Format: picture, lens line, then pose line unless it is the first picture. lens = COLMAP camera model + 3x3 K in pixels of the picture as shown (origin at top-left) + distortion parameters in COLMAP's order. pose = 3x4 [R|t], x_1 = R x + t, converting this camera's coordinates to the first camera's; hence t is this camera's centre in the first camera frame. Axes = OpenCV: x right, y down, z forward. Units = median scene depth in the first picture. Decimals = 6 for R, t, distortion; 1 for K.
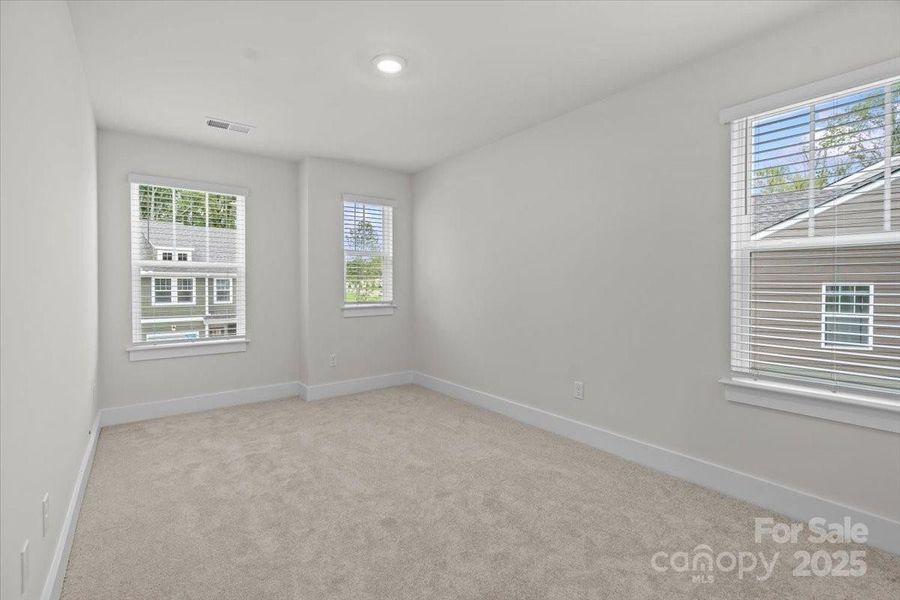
lens RADIAL K [[407.1, 0, 450.0], [0, 407.1, 300.0], [0, 0, 1]] dist [-0.012357, 0.000084]
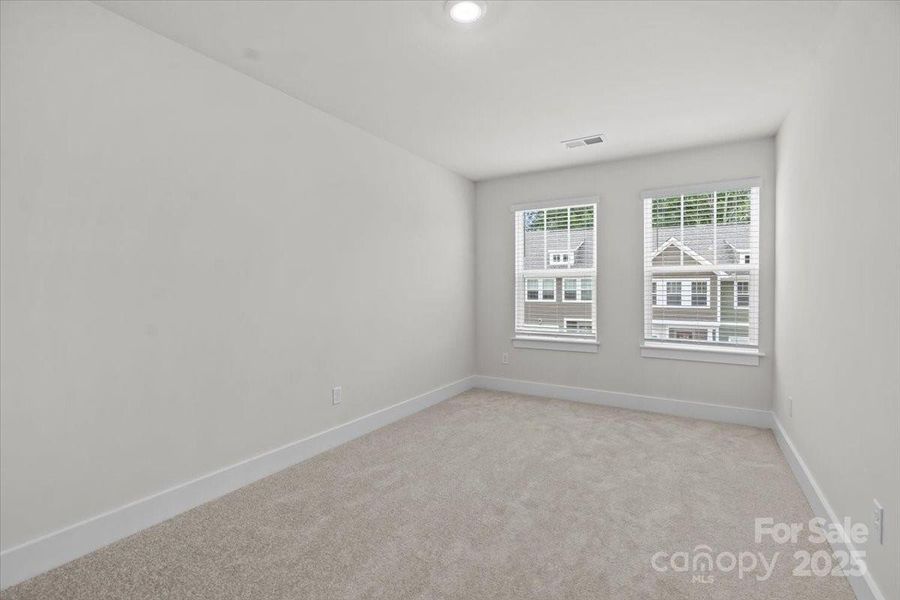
lens RADIAL K [[407.1, 0, 450.0], [0, 407.1, 300.0], [0, 0, 1]] dist [-0.012357, 0.000084]
pose [[0.339961, 0.022674, -0.940166, 0.097585], [-0.036080, 0.999288, 0.011053, 0.000871], [0.939747, 0.030163, 0.340537, 0.097580]]
